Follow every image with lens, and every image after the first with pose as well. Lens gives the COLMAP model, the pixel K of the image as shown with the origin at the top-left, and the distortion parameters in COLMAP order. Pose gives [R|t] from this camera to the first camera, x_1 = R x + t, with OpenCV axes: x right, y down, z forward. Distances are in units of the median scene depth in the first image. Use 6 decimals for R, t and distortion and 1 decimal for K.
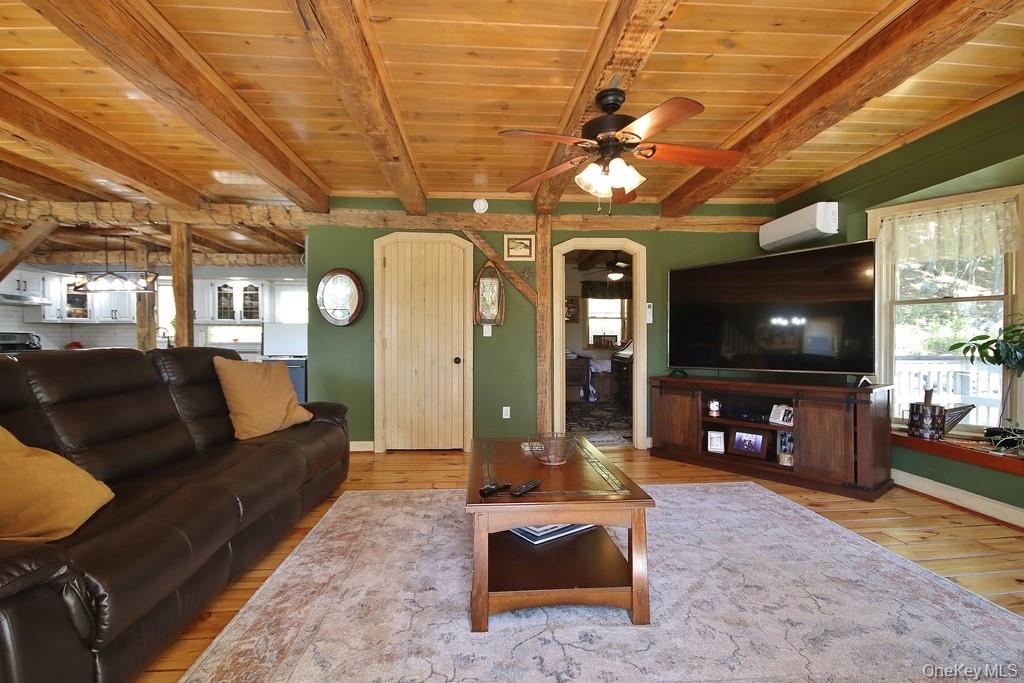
lens RADIAL K [[473.7, 0, 515.2], [0, 473.7, 343.1], [0, 0, 1]] dist [-0.000014, -0.001136]
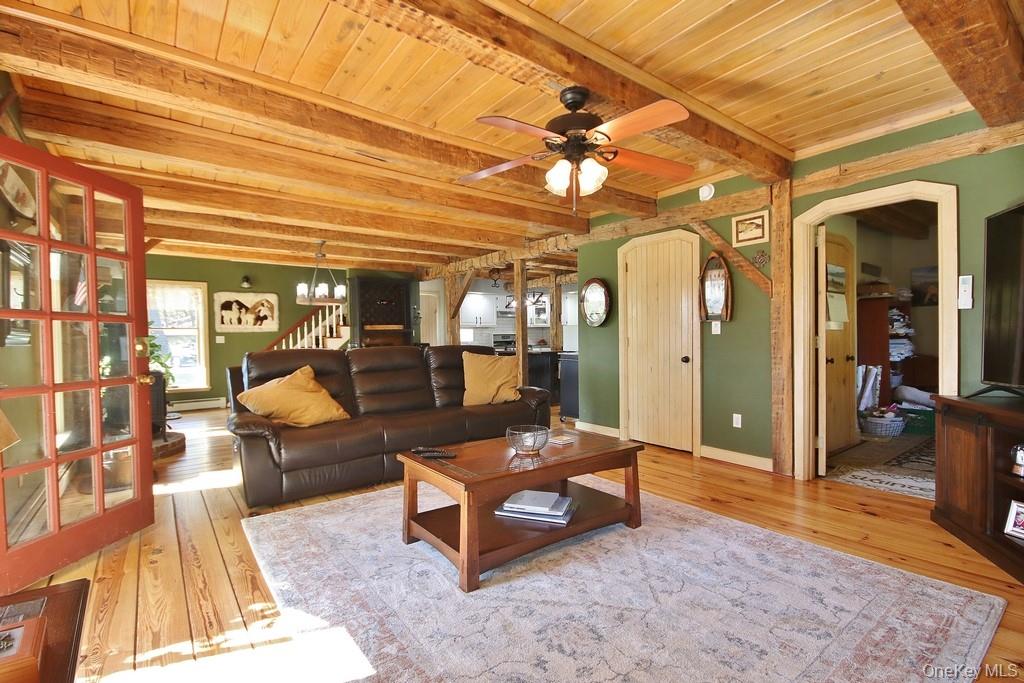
lens RADIAL K [[473.7, 0, 515.2], [0, 473.7, 343.1], [0, 0, 1]] dist [-0.000014, -0.001136]
pose [[0.542231, 0.004001, -0.840220, 0.501130], [0.006336, 0.999941, 0.008850, -0.007526], [0.840206, -0.010122, 0.542173, 0.186025]]
